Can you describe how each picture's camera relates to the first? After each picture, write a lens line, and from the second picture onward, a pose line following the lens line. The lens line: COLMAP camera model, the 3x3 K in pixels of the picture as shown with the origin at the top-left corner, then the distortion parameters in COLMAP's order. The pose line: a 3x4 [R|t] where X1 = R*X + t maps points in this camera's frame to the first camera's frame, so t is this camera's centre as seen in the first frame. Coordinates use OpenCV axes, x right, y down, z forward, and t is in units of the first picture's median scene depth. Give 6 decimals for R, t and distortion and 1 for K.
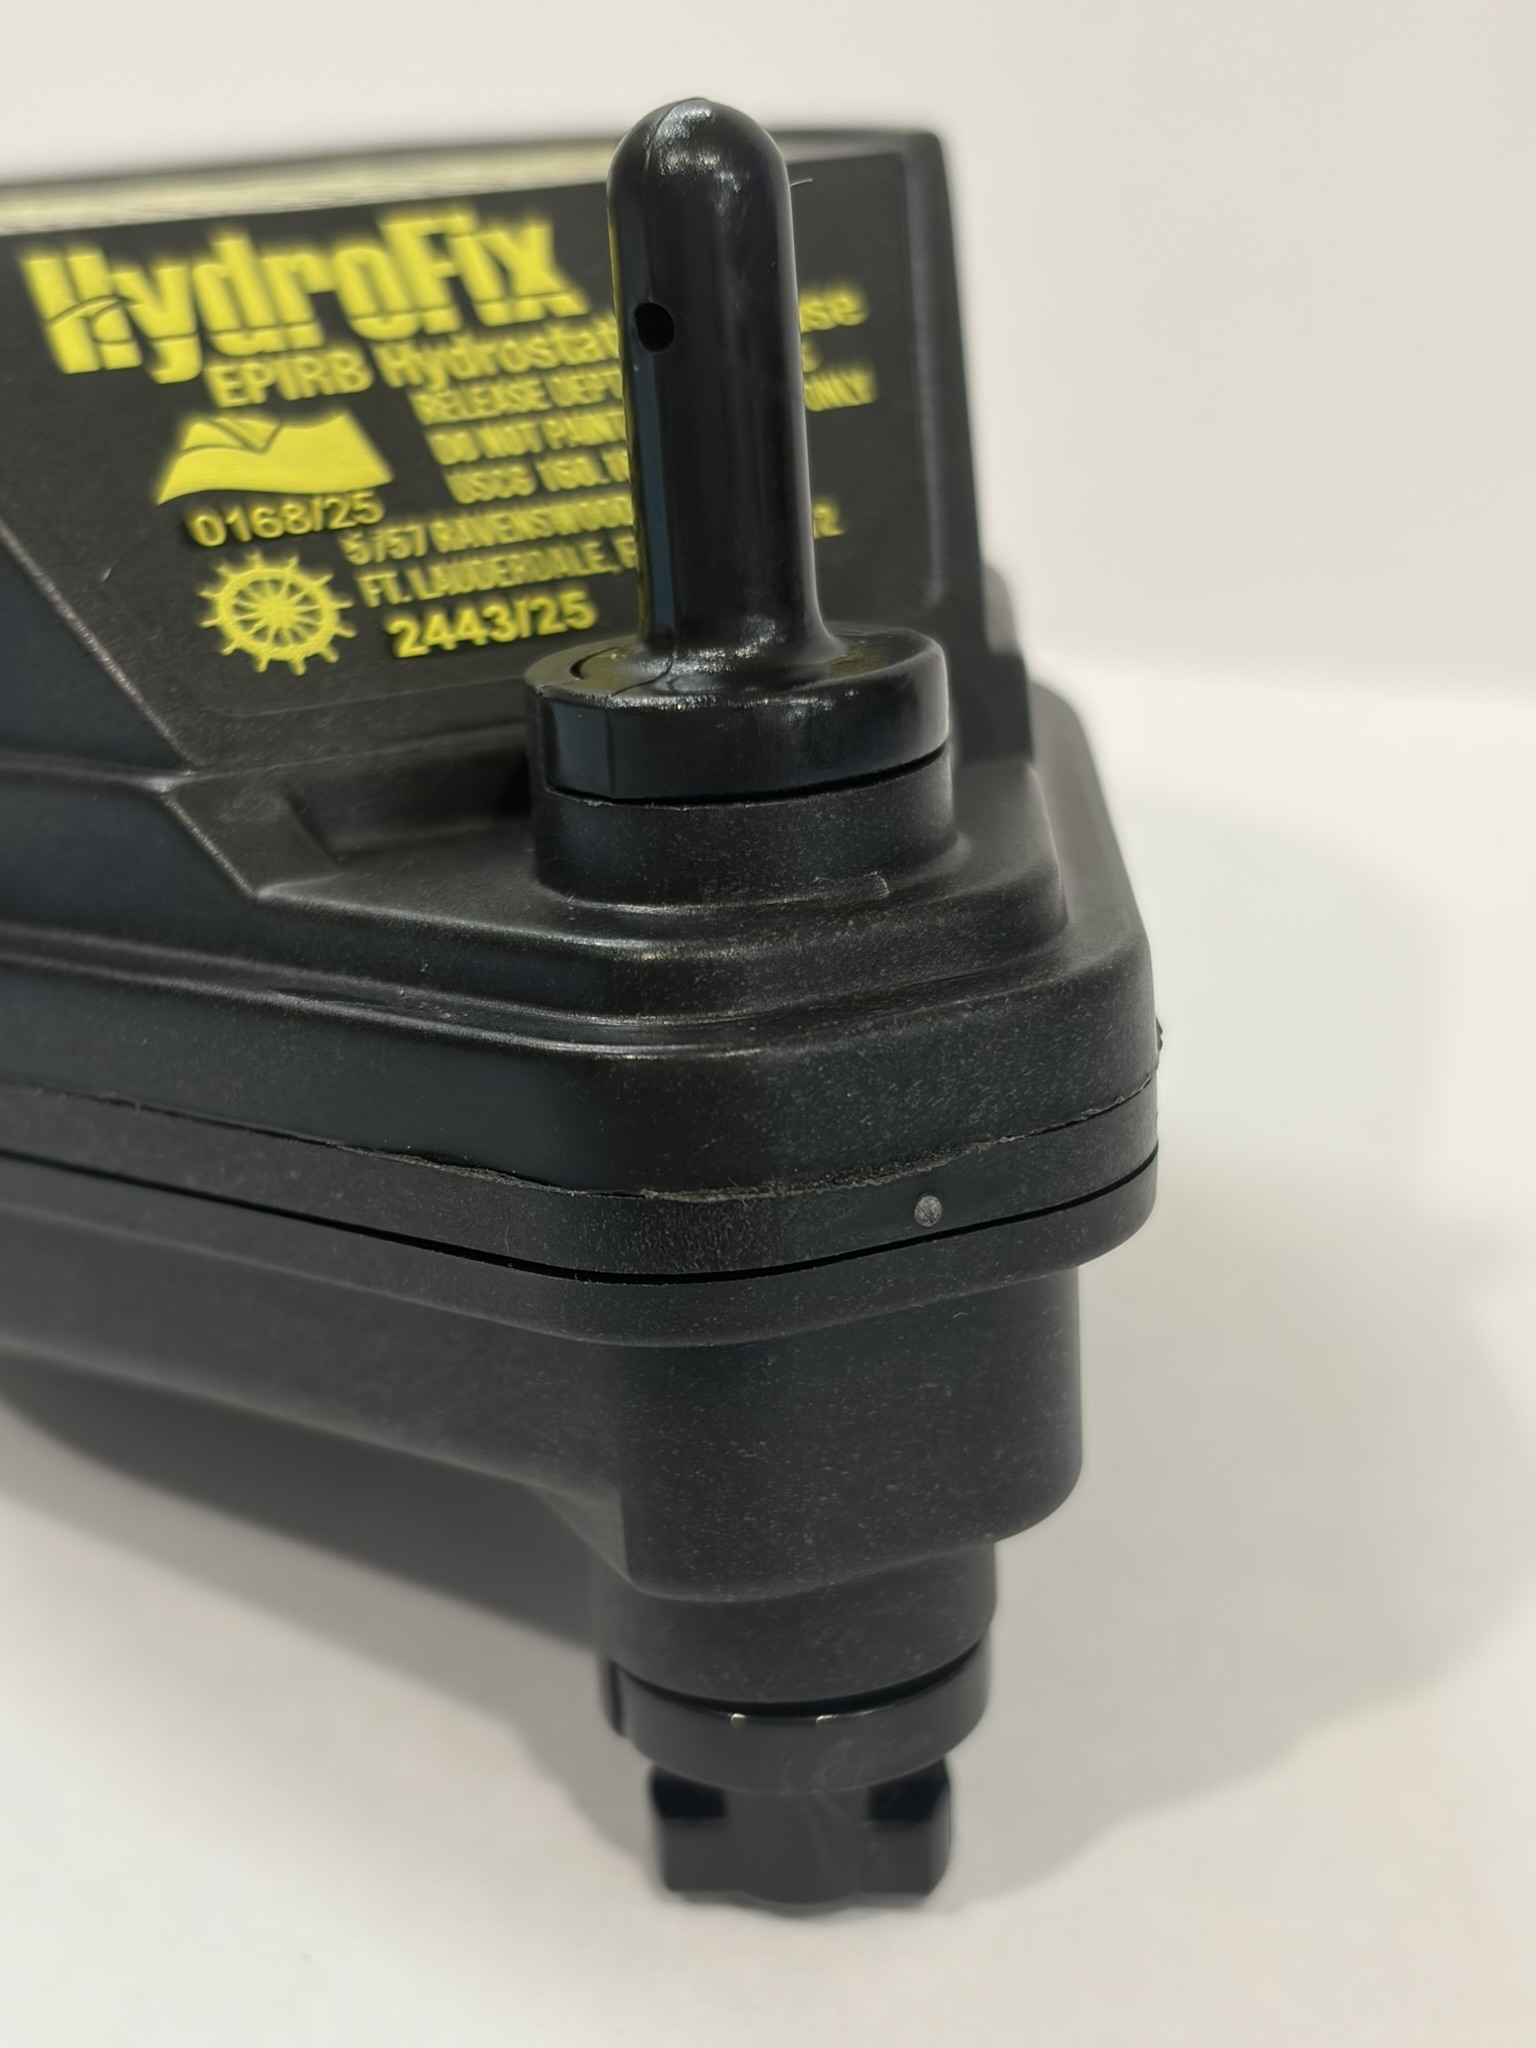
lens RADIAL K [[3611.2, 0, 755.9], [0, 3611.2, 1023.3], [0, 0, 1]] dist [0.197603, 0.000000]
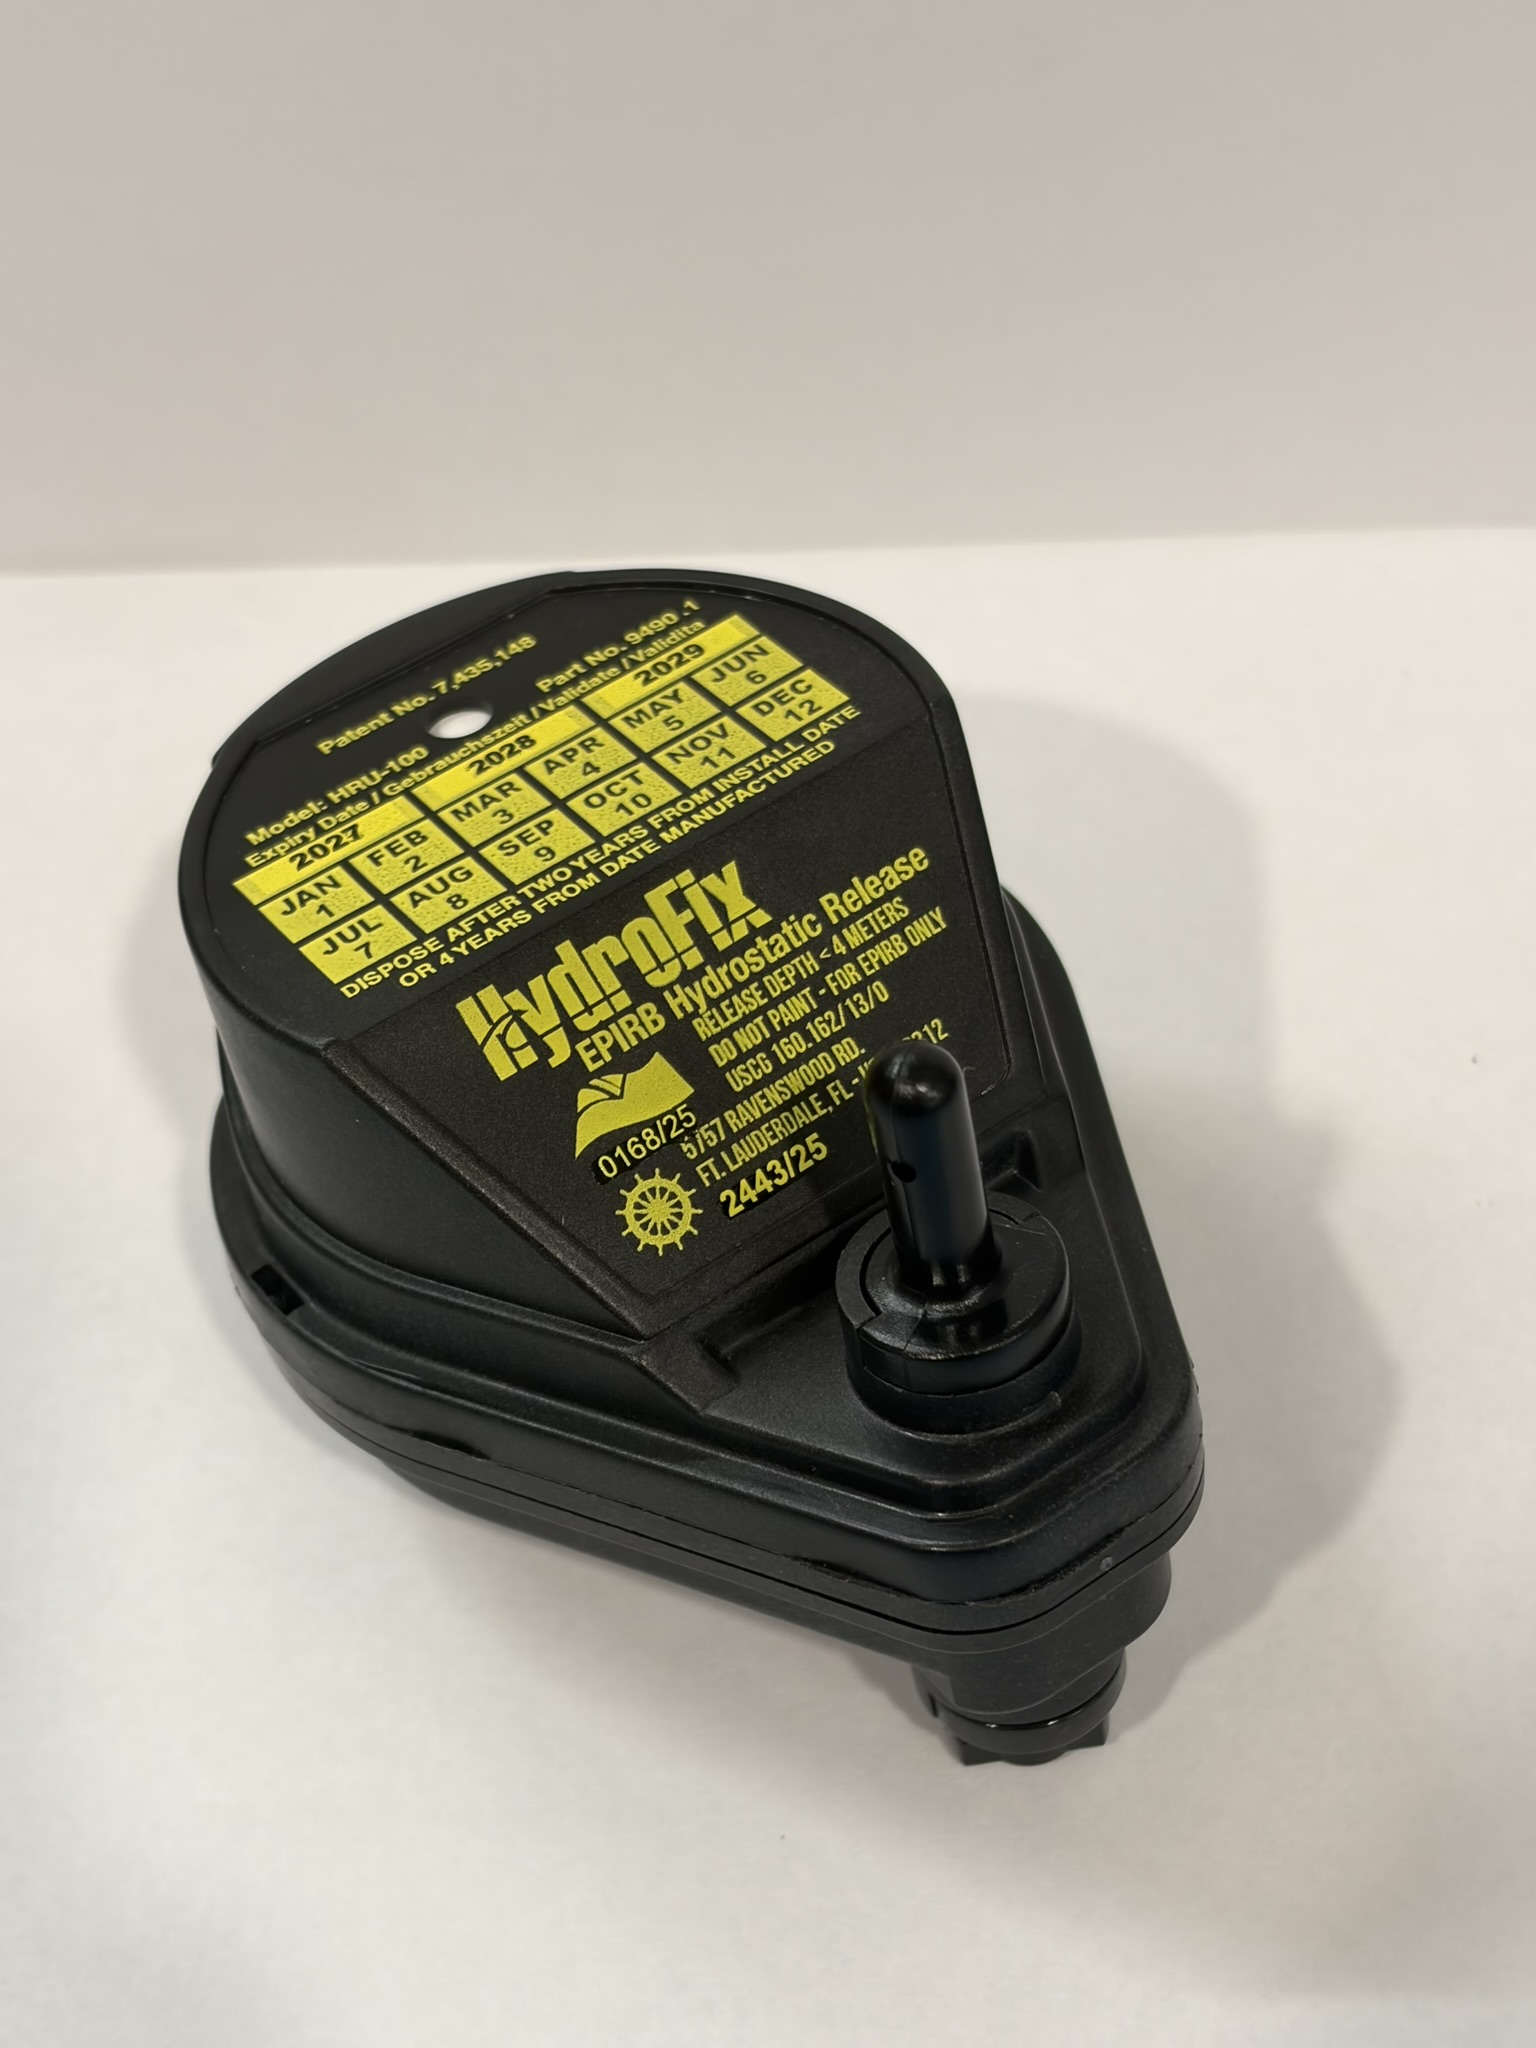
lens RADIAL K [[3611.2, 0, 768.9], [0, 3611.2, 1069.7], [0, 0, 1]] dist [0.197603, 0.000000]
pose [[0.981826, -0.180492, 0.058654, -0.164996], [0.138566, 0.892948, 0.428302, -0.880113], [-0.129680, -0.412391, 0.901730, -0.513627]]
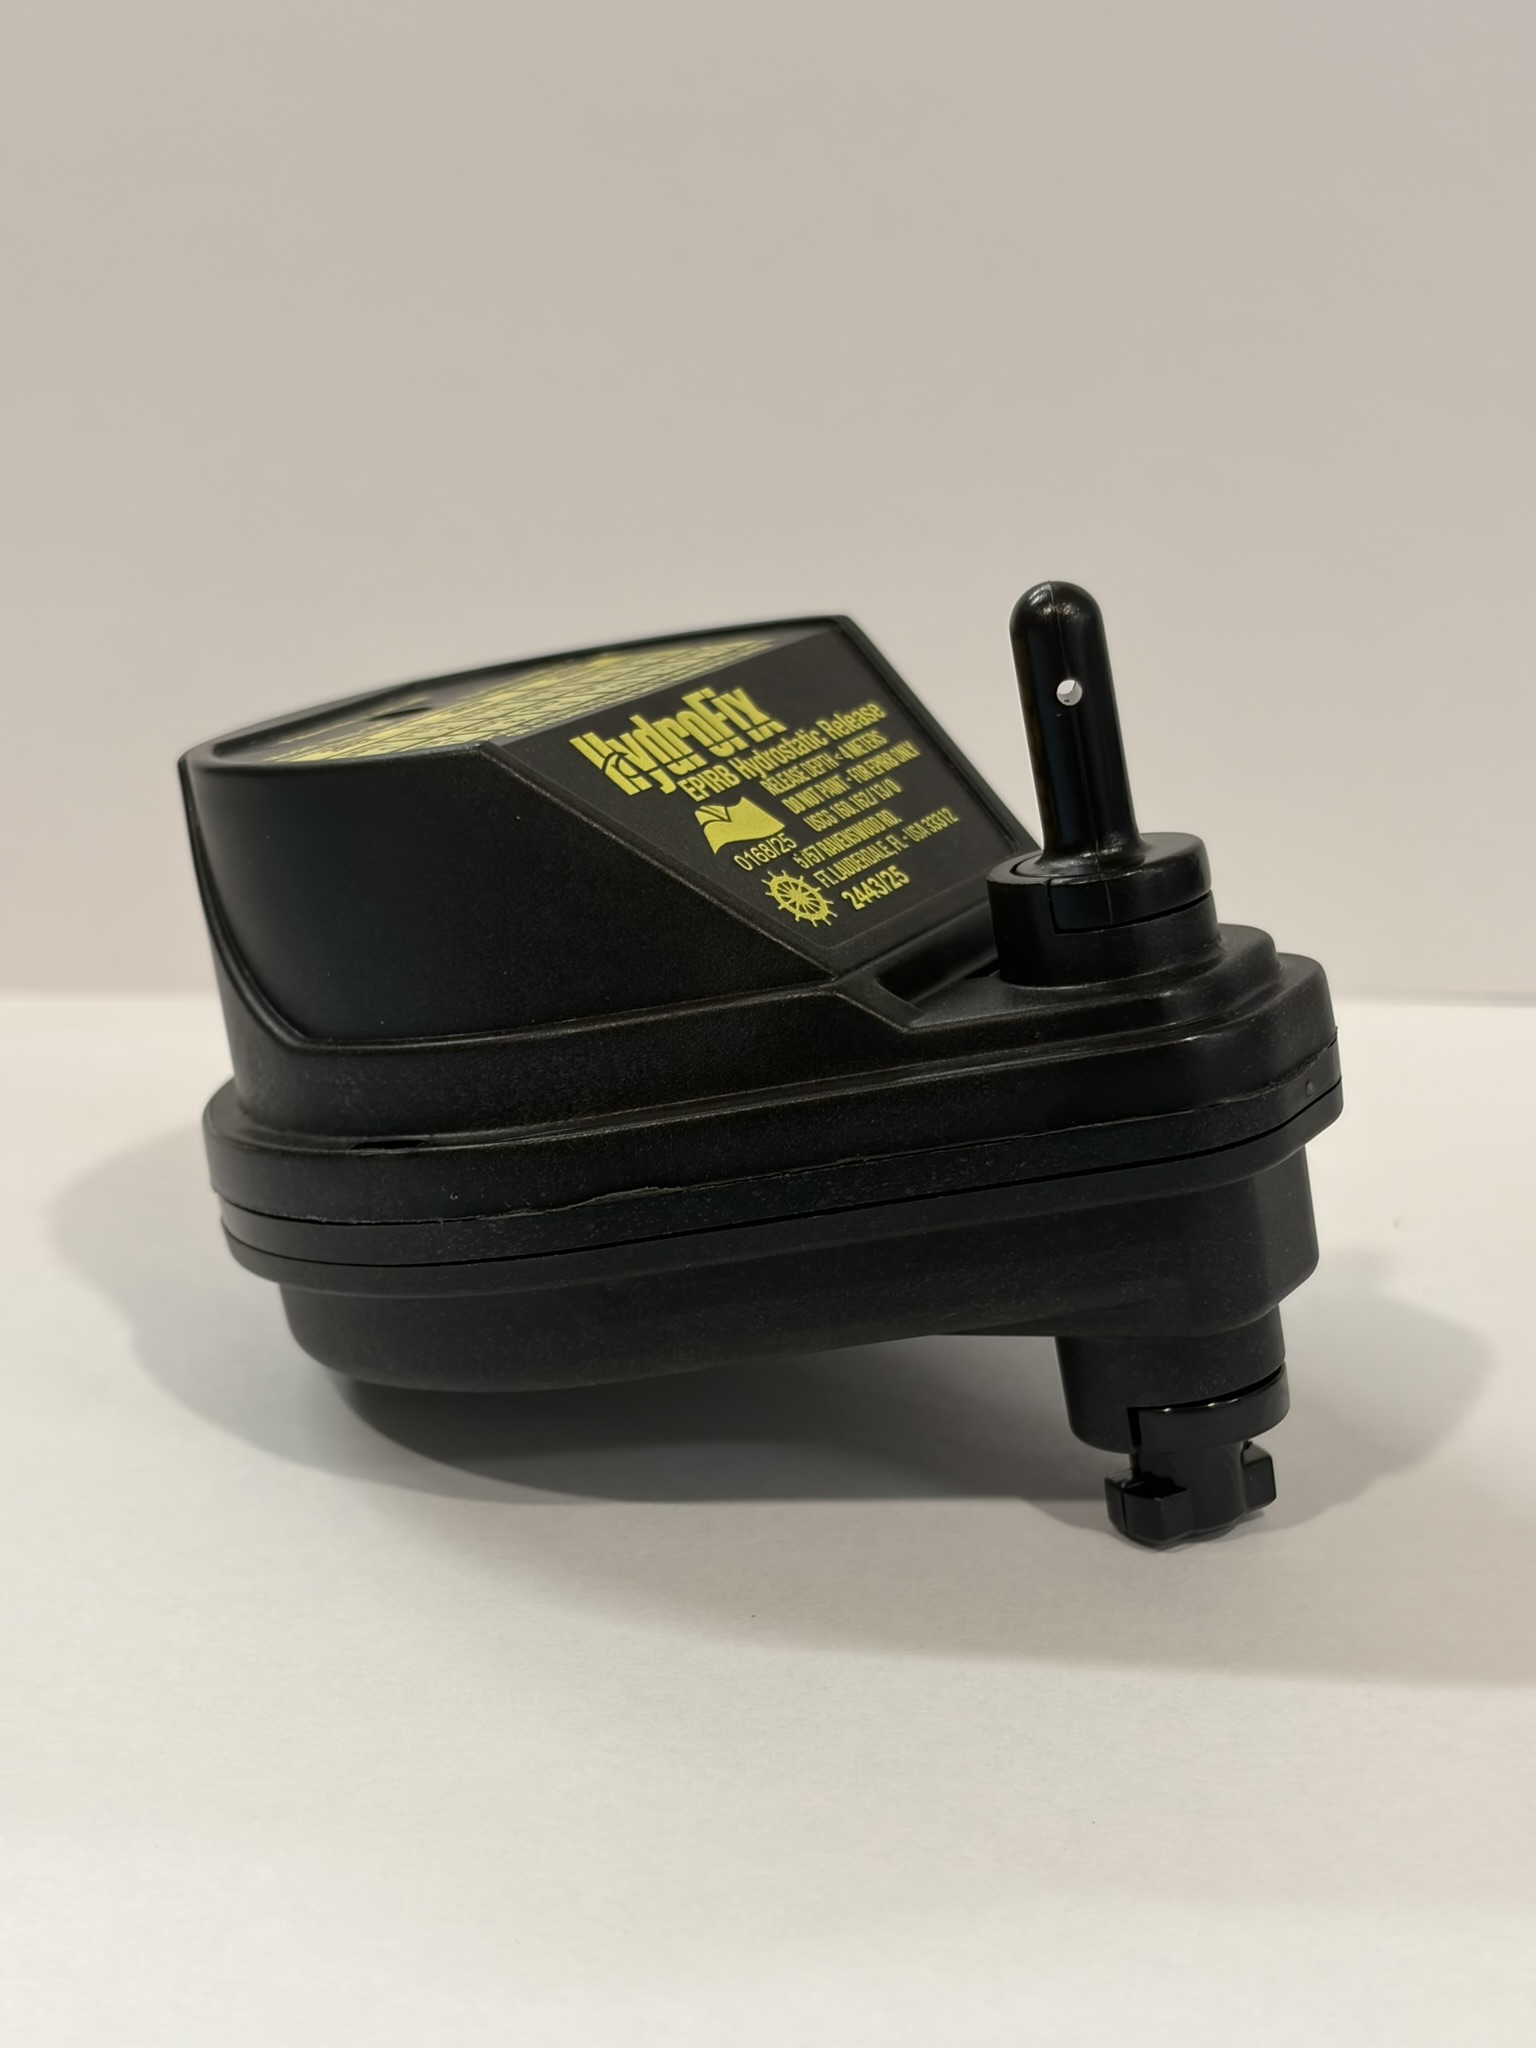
lens RADIAL K [[3611.2, 0, 757.5], [0, 3611.2, 1037.3], [0, 0, 1]] dist [0.197603, 0.000000]
pose [[0.822317, -0.192003, 0.535658, -1.087998], [0.269743, 0.960396, -0.069849, 0.069673], [-0.501032, 0.201928, 0.841541, -0.459945]]
